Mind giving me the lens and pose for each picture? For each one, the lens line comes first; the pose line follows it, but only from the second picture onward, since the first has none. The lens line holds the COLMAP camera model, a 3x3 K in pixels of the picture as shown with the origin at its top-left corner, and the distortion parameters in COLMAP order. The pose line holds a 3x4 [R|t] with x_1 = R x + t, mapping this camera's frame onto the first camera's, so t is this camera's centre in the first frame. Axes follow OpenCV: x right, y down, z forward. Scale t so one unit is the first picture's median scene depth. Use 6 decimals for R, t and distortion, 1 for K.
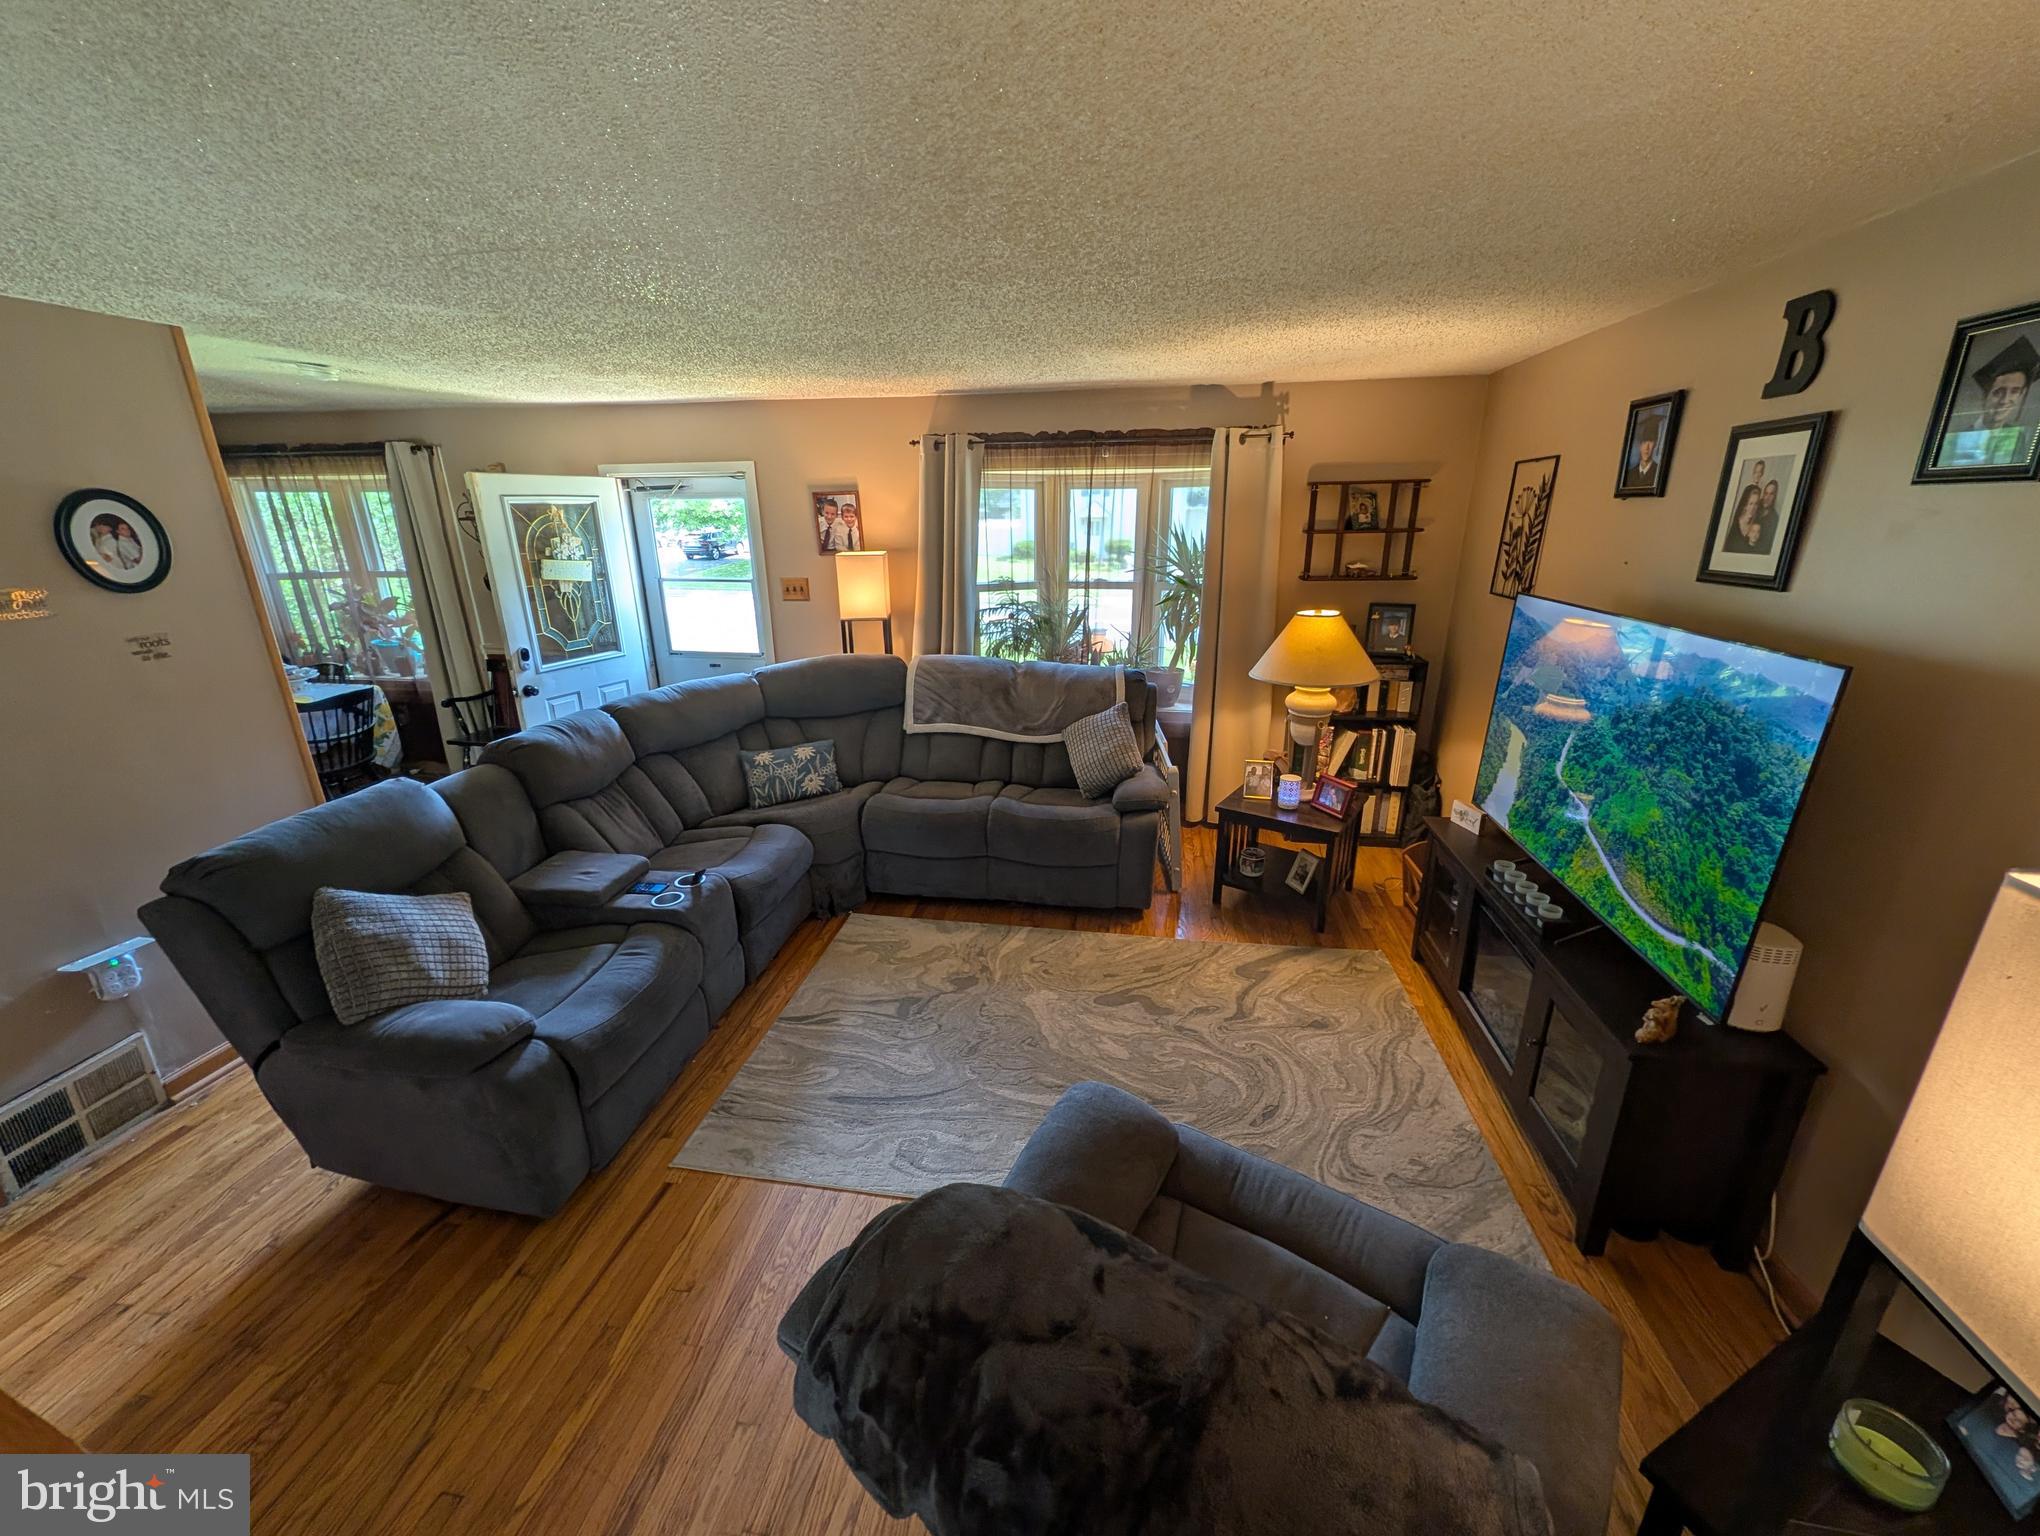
lens RADIAL K [[795.5, 0, 1020.0], [0, 795.5, 768.0], [0, 0, 1]] dist [-0.002239, -0.000117]
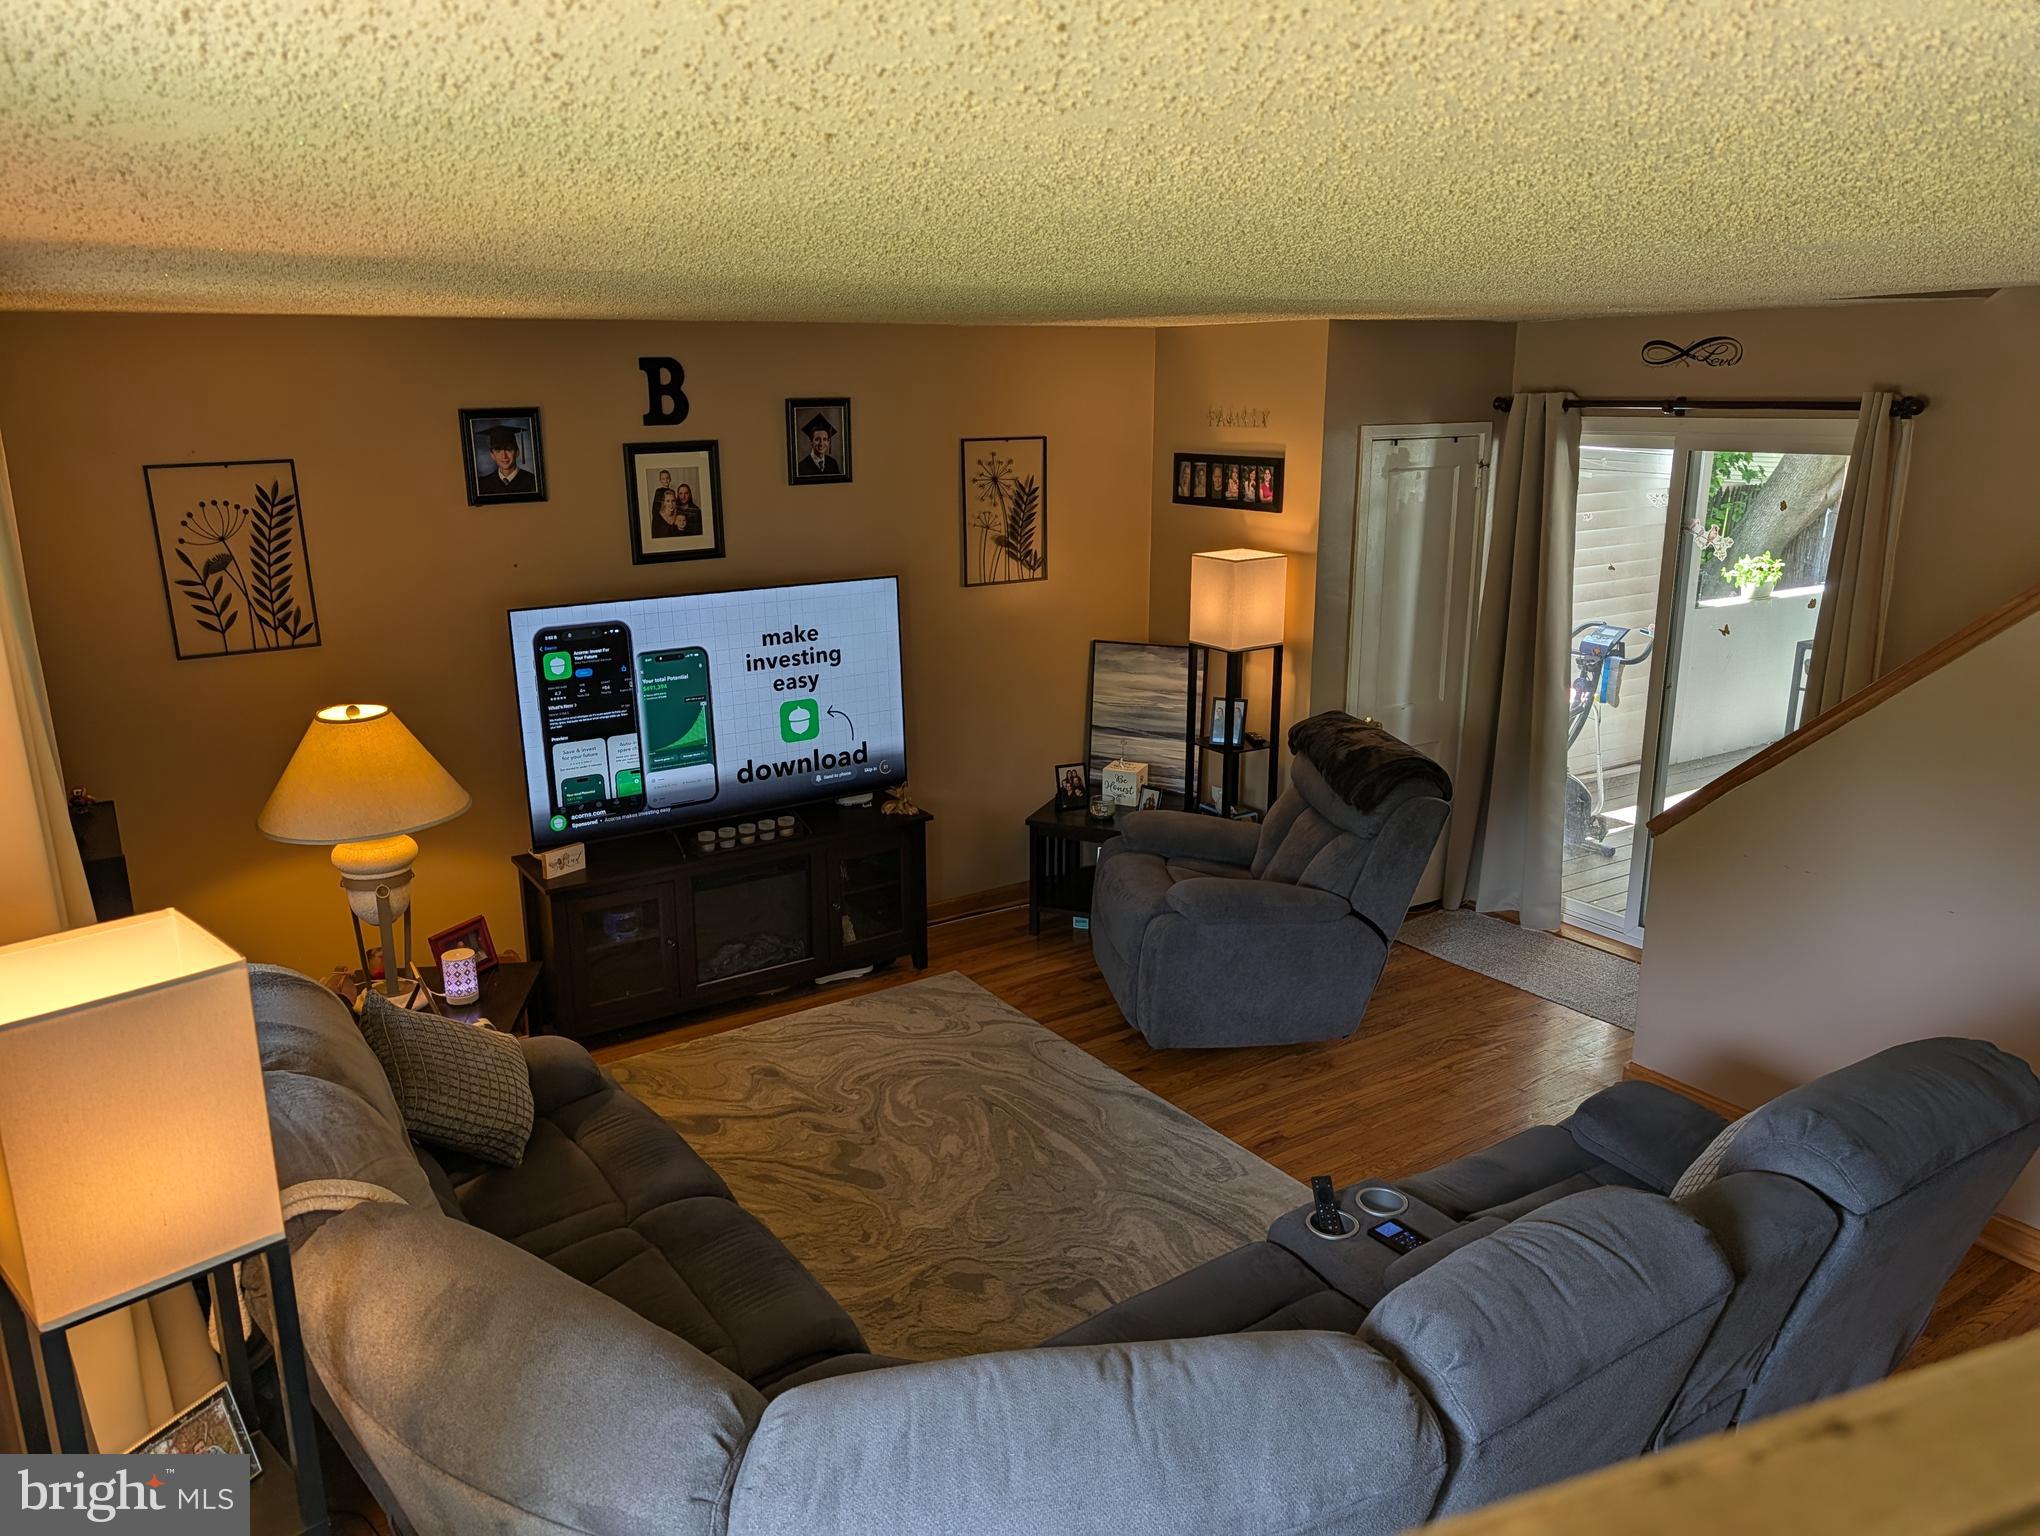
lens RADIAL K [[1470.3, 0, 1020.0], [0, 1470.3, 768.0], [0, 0, 1]] dist [0.000857, -0.003855]
pose [[-0.690185, -0.155891, 0.706642, -1.267835], [0.246409, 0.867531, 0.432055, -0.843727], [-0.680388, 0.472321, -0.560344, 2.138007]]
